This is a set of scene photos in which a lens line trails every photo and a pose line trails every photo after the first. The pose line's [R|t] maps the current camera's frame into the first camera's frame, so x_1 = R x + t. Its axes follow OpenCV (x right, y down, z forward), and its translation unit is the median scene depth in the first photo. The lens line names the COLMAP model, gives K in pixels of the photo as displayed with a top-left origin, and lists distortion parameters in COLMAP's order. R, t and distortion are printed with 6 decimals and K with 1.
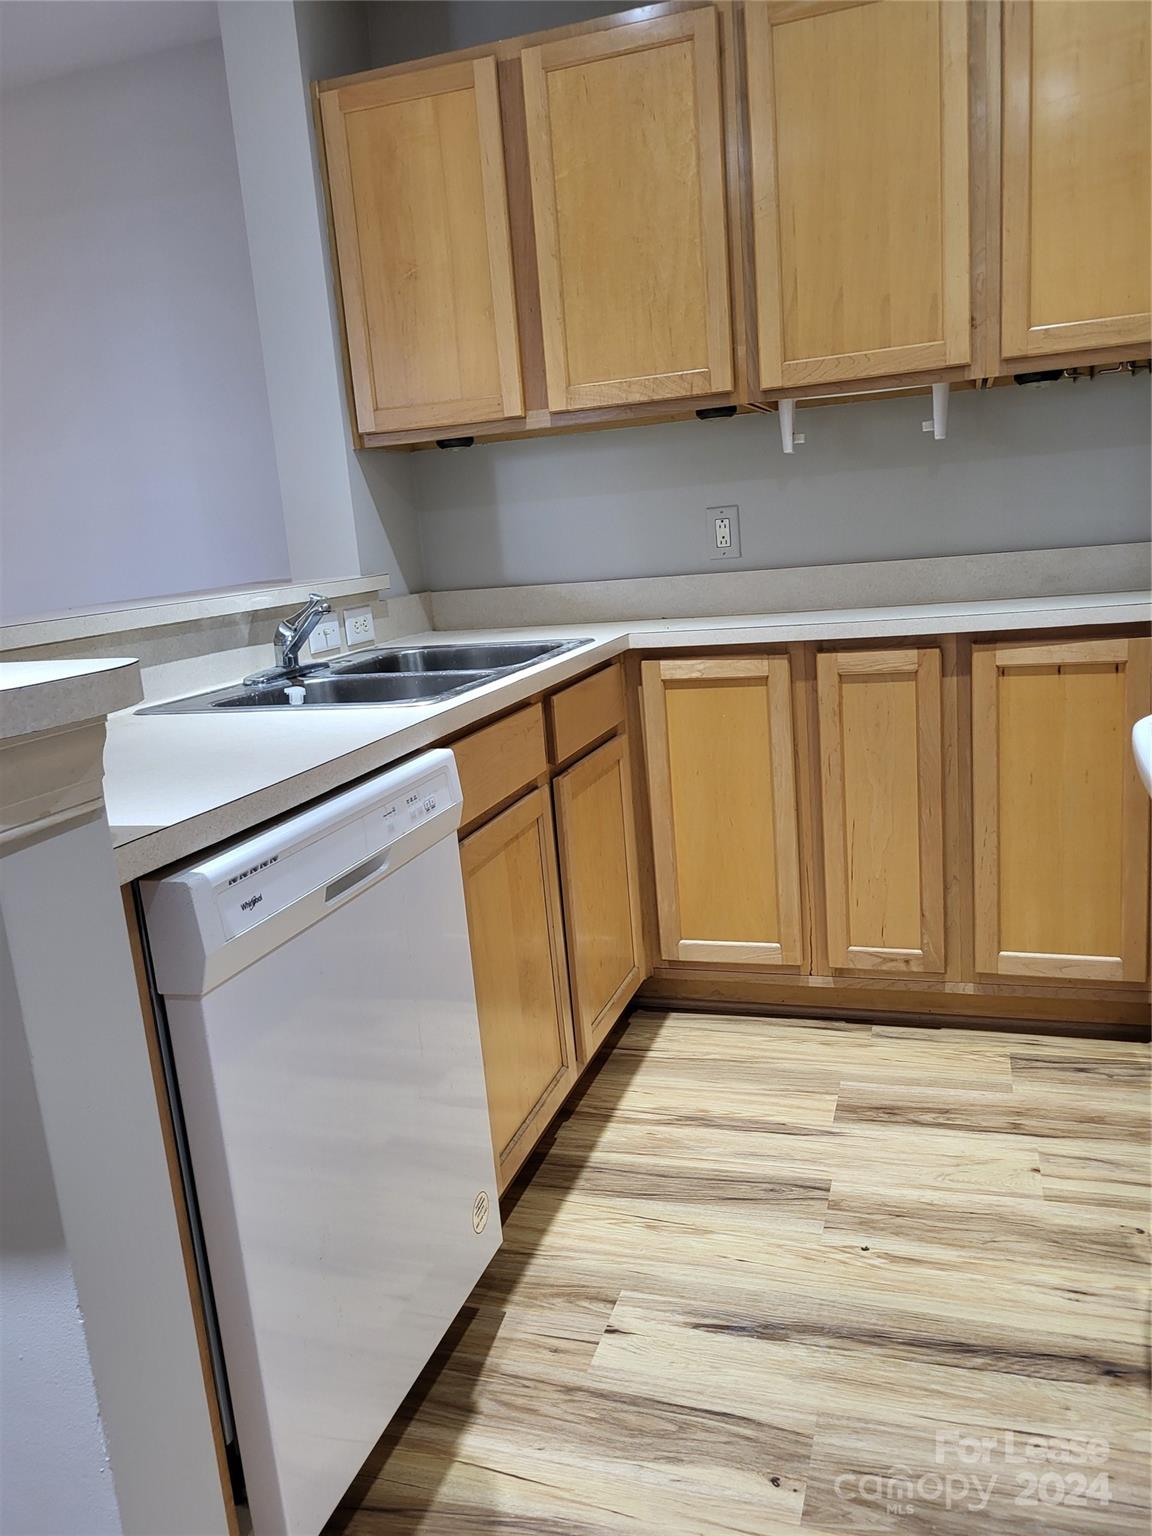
lens RADIAL K [[1164.9, 0, 566.9], [0, 1164.9, 771.8], [0, 0, 1]] dist [0.009918, -0.005214]
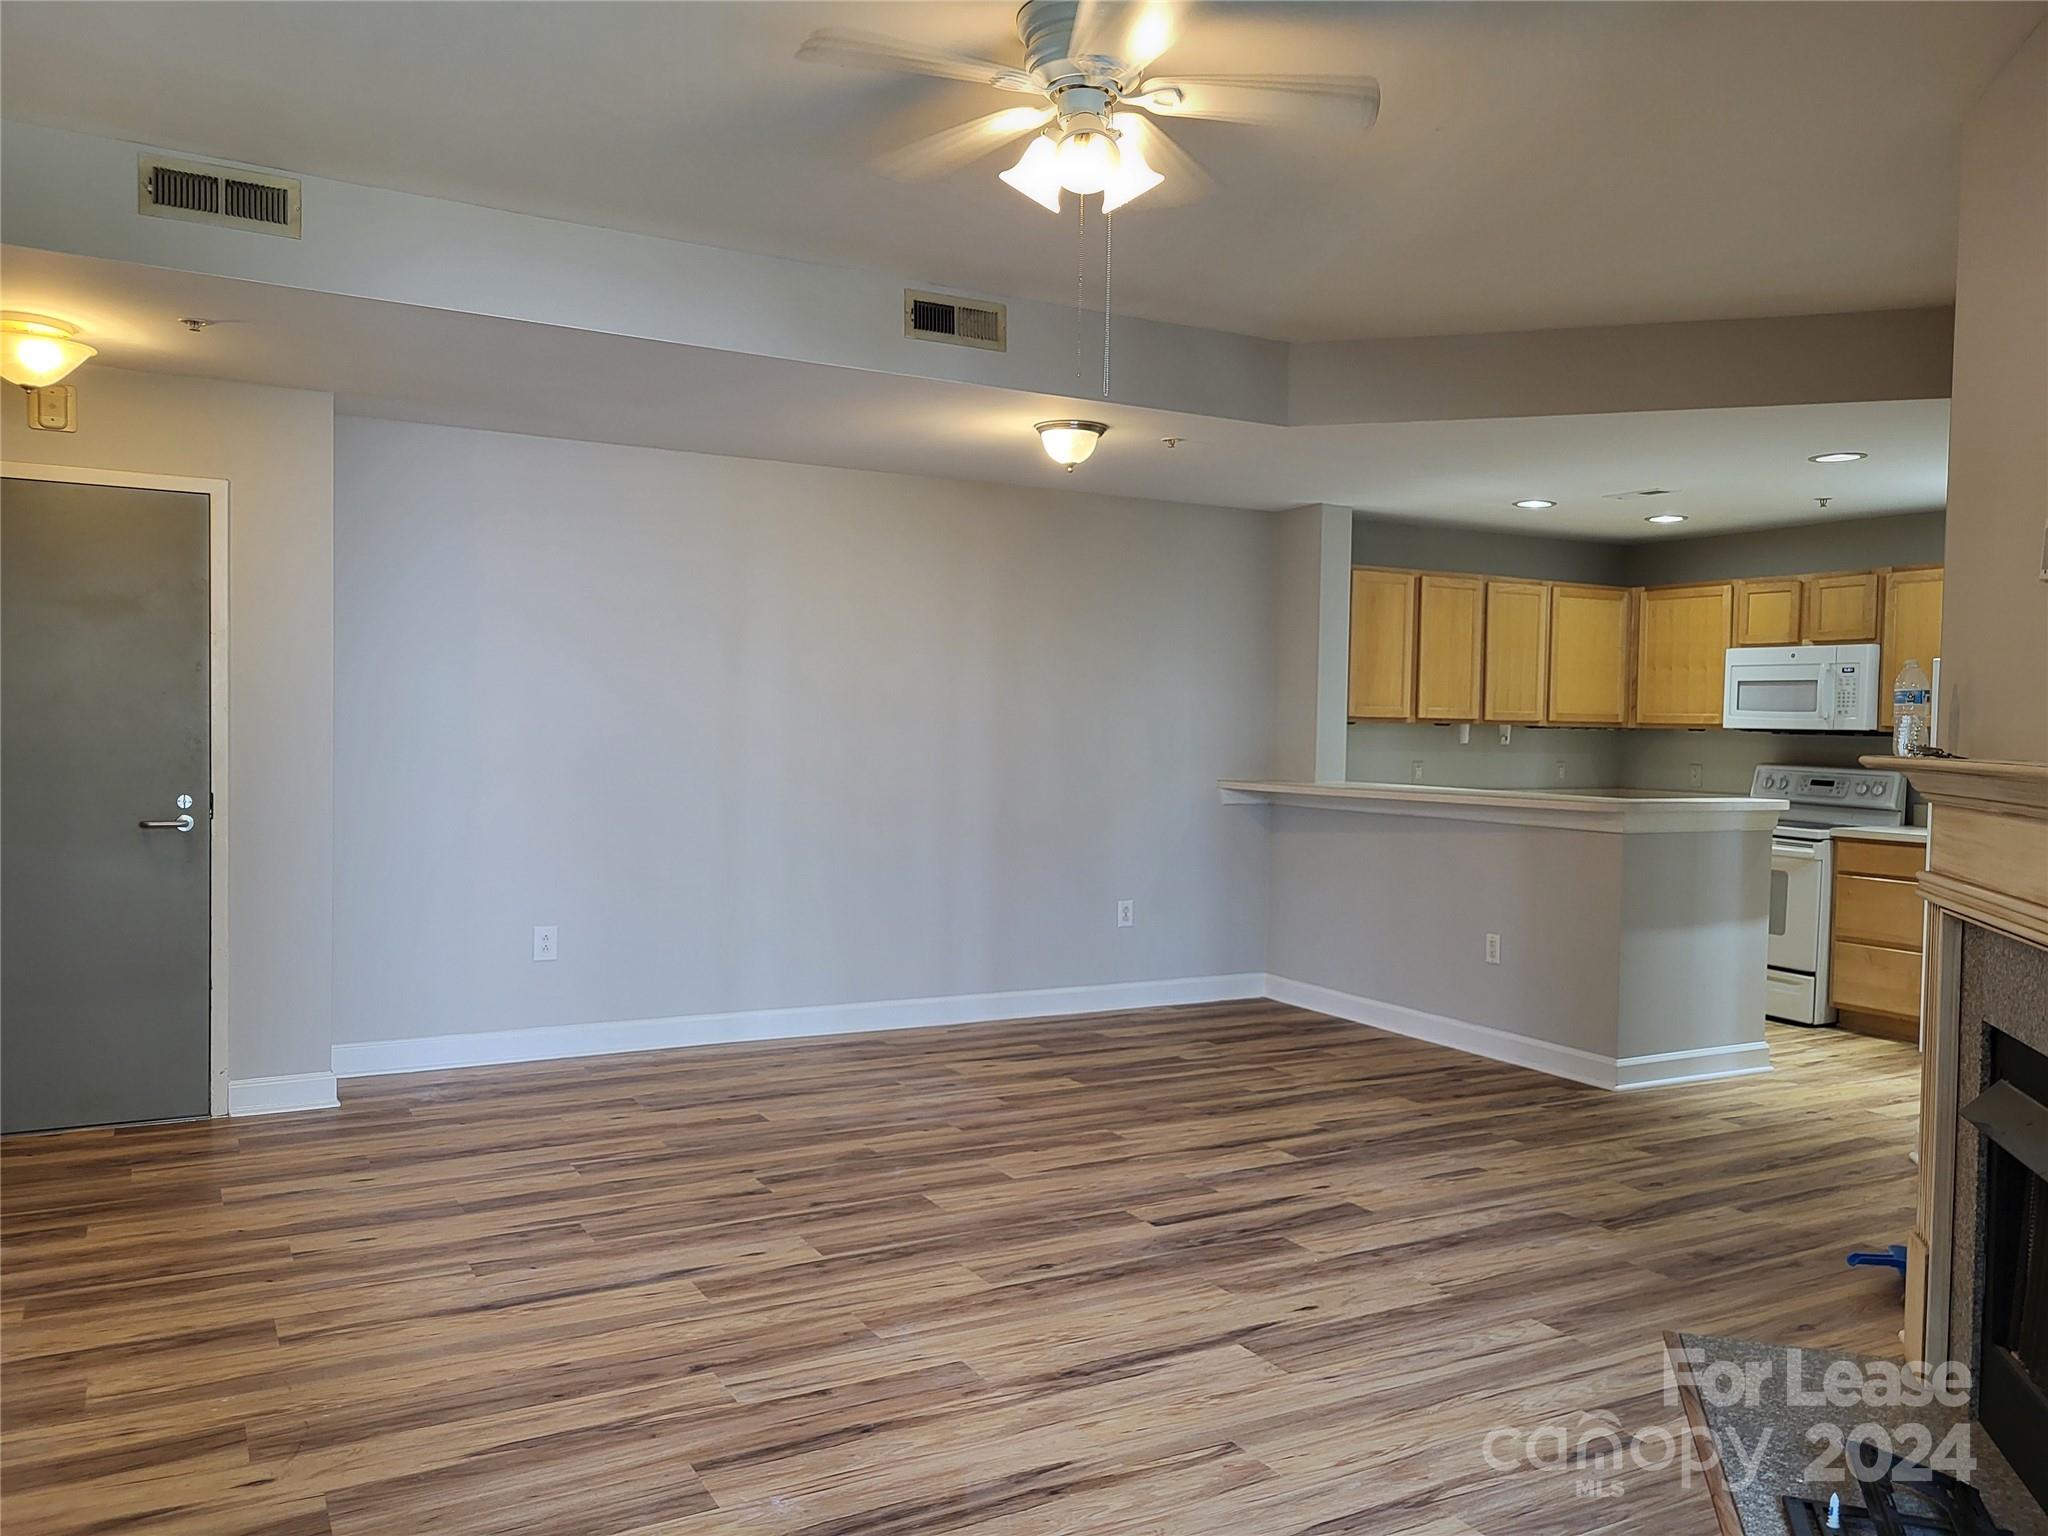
lens RADIAL K [[1553.2, 0, 1021.5], [0, 1553.2, 775.3], [0, 0, 1]] dist [0.009918, -0.005214]
pose [[0.680426, 0.066466, 0.729796, -3.778075], [0.082330, 0.982640, -0.166255, 0.348698], [-0.728177, 0.173208, 0.663142, -0.626233]]
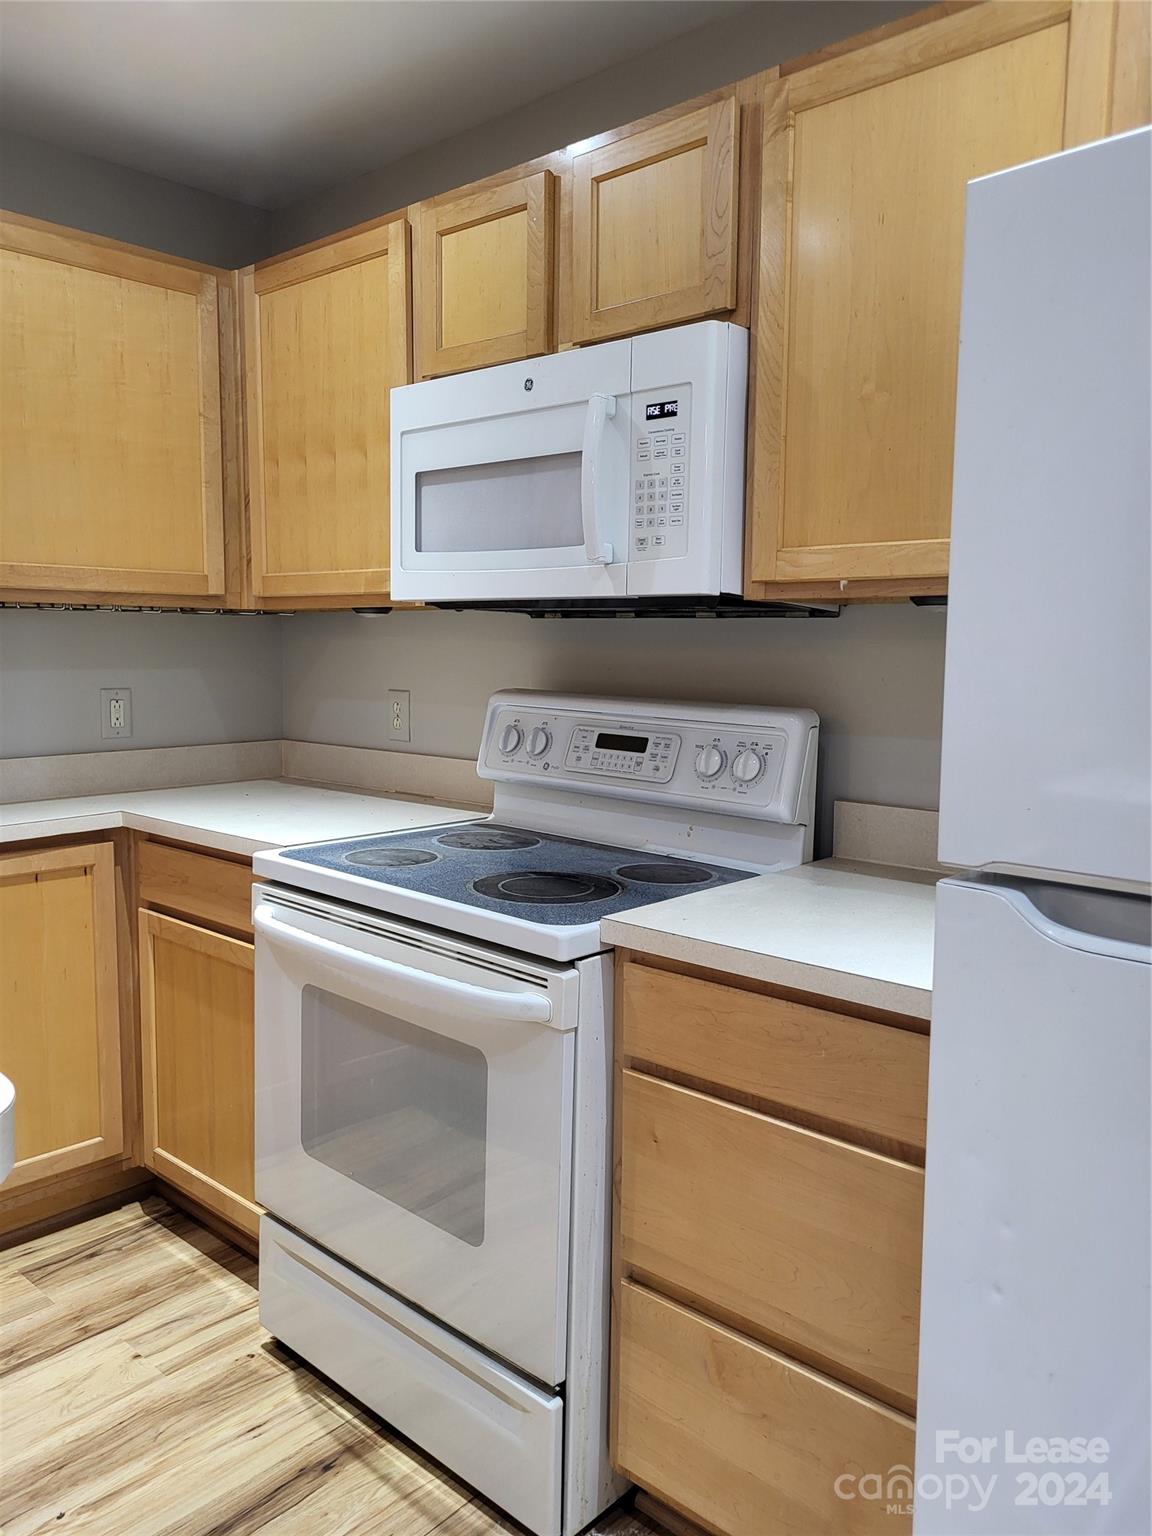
lens RADIAL K [[1164.9, 0, 567.3], [0, 1164.9, 770.3], [0, 0, 1]] dist [0.009918, -0.005214]
pose [[0.409676, -0.018762, 0.912038, -0.391097], [0.150083, 0.987551, -0.047100, -0.071323], [-0.899800, 0.156178, 0.407391, 0.146764]]
